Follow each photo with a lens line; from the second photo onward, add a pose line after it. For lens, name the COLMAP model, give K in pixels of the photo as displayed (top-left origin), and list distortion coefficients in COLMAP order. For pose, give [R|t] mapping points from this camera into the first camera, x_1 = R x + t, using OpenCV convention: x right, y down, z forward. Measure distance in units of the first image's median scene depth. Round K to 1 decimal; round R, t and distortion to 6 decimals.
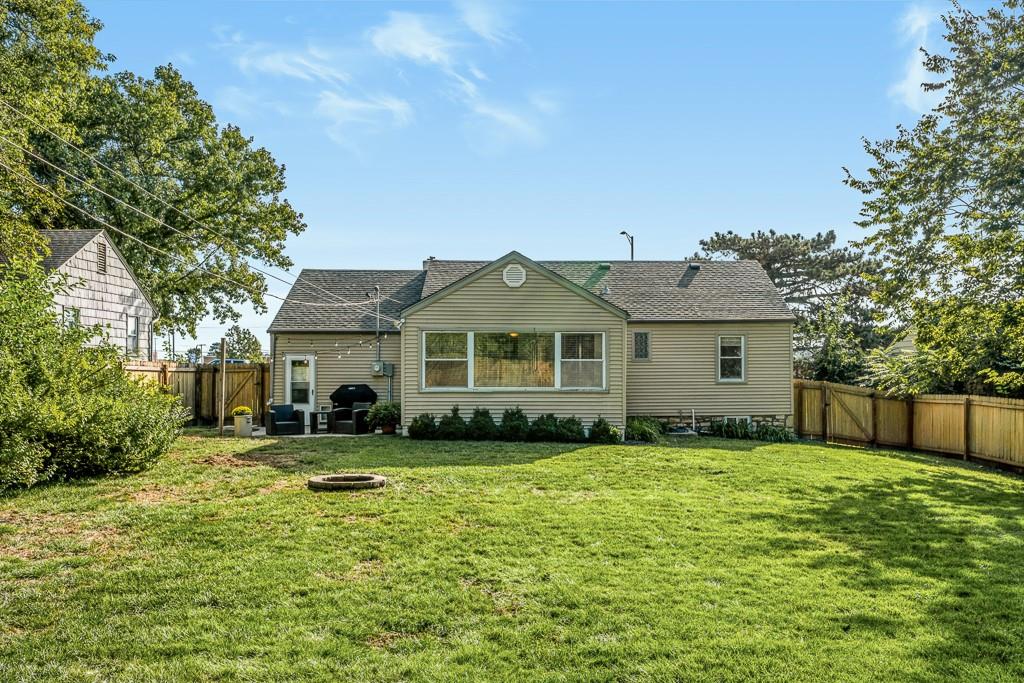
lens RADIAL K [[731.3, 0, 505.5], [0, 731.3, 347.6], [0, 0, 1]] dist [-0.007315, -0.005584]
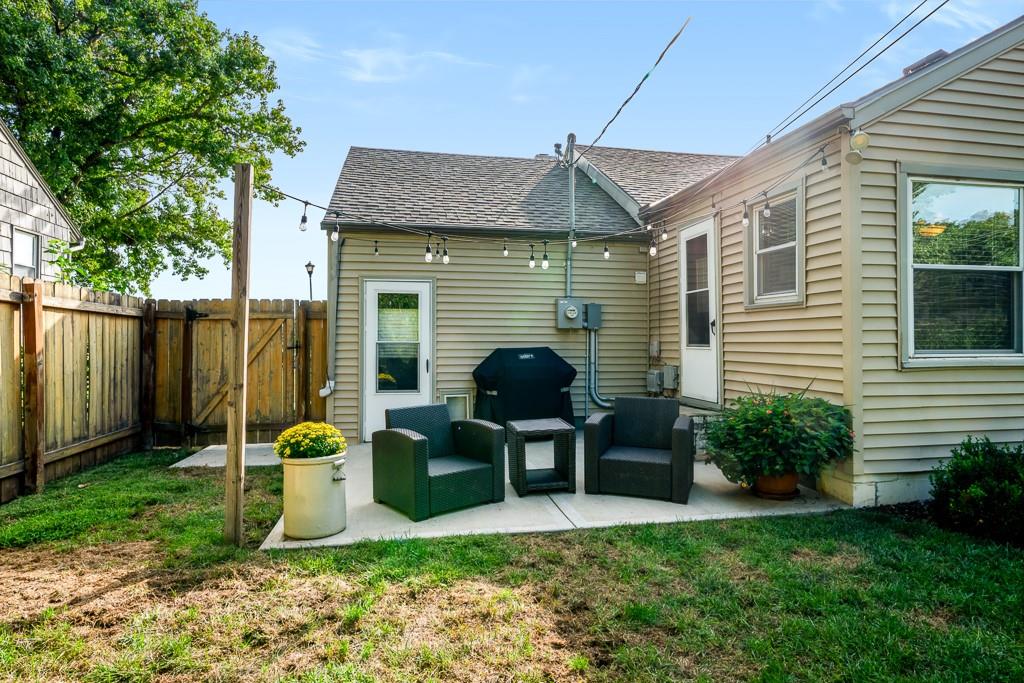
lens RADIAL K [[566.2, 0, 511.8], [0, 566.2, 336.0], [0, 0, 1]] dist [-0.019085, -0.001760]
pose [[0.986071, 0.001333, 0.166323, -0.119905], [-0.004371, 0.999830, 0.017902, 0.016241], [-0.166270, -0.018380, 0.985909, 0.289580]]
